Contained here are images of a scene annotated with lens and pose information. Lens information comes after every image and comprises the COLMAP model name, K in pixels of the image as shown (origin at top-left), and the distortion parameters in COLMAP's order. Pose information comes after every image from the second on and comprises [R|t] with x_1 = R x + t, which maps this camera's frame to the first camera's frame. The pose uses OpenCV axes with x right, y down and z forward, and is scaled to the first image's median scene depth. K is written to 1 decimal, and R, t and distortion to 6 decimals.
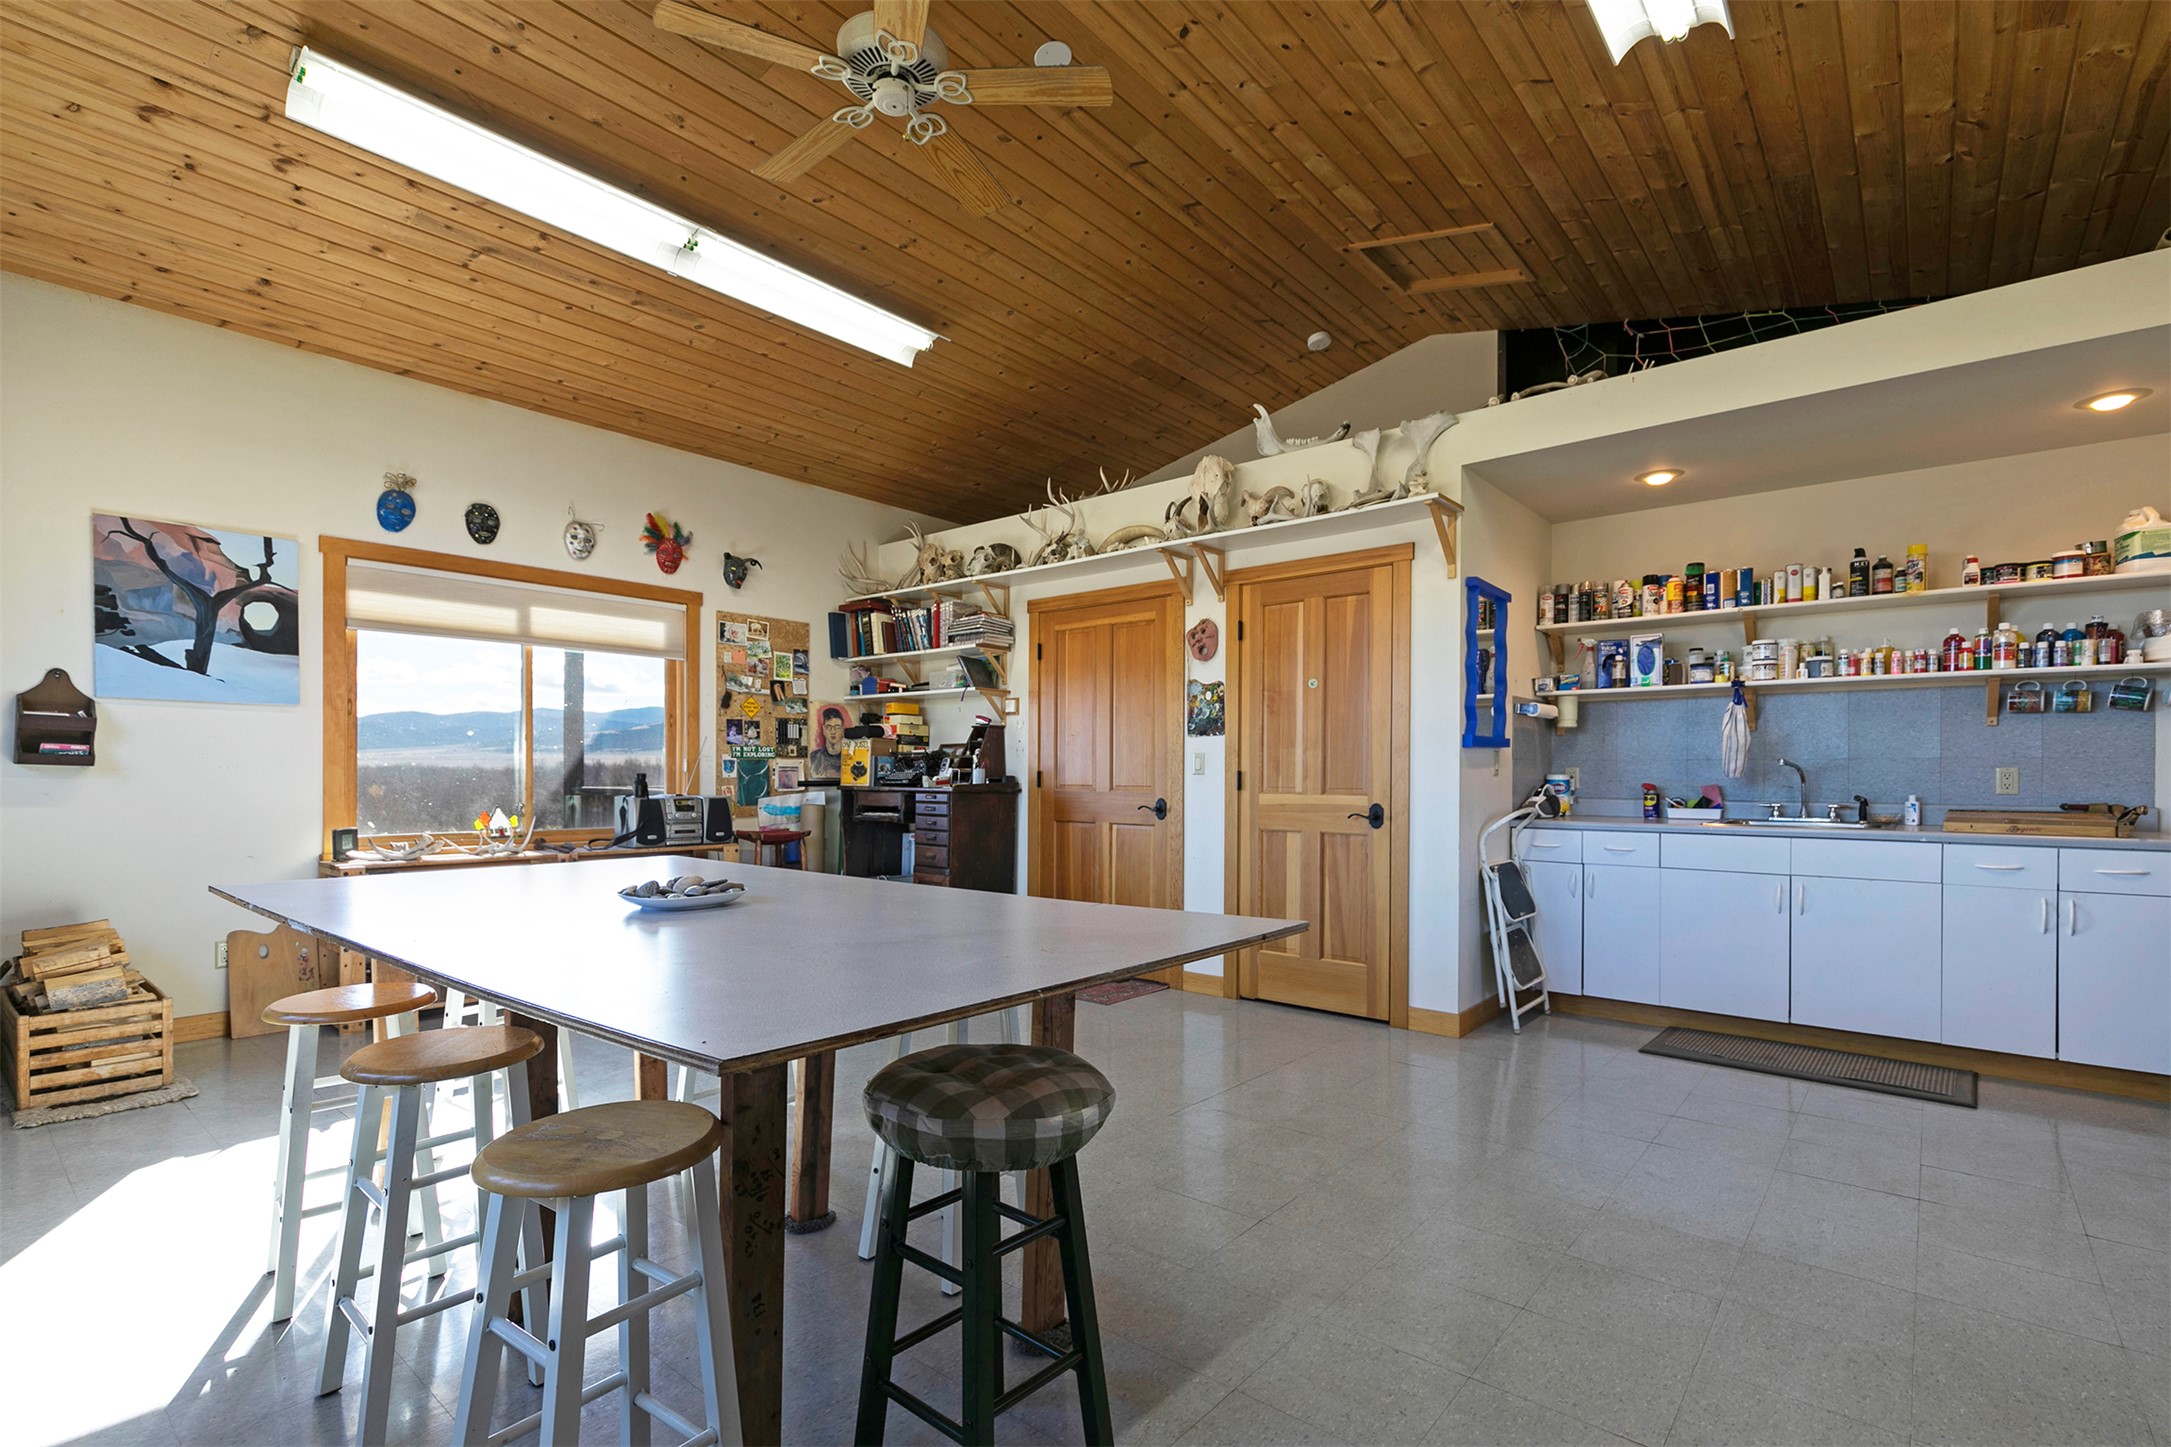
lens RADIAL K [[984.4, 0, 1063.0], [0, 984.4, 775.2], [0, 0, 1]] dist [0.004164, 0.000359]
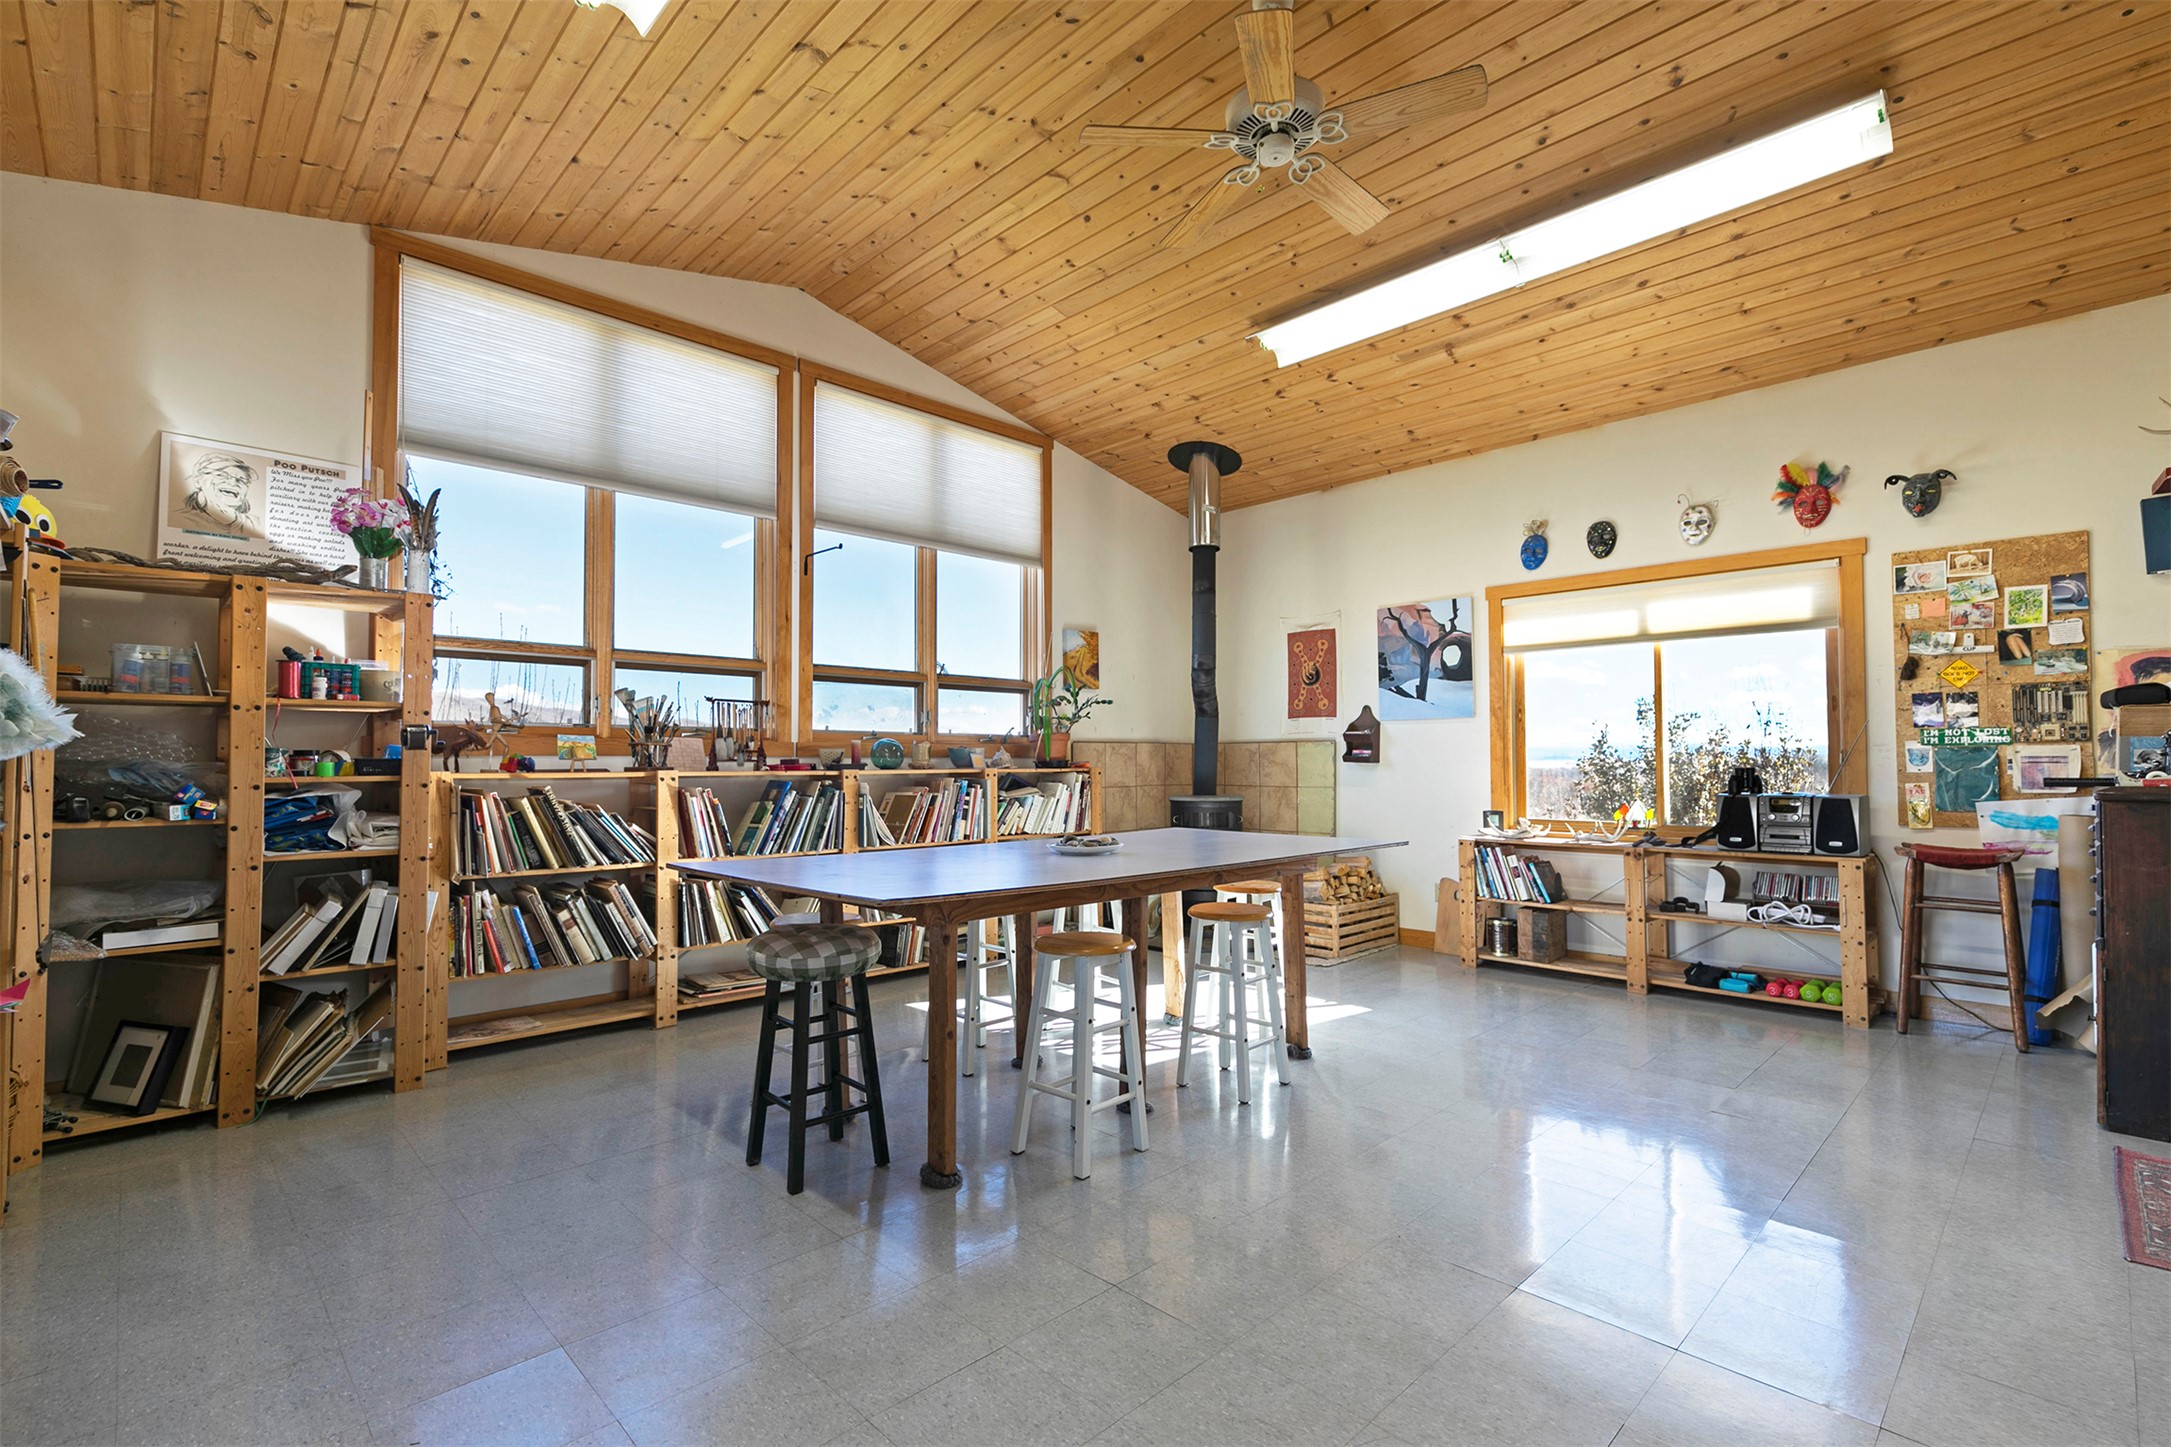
lens RADIAL K [[984.4, 0, 1083.6], [0, 984.4, 734.0], [0, 0, 1]] dist [0.004164, 0.000359]
pose [[-0.084180, -0.036247, -0.995791, 0.479565], [-0.001010, 0.999341, -0.036291, 0.001482], [0.996450, -0.002049, -0.084161, 0.456971]]
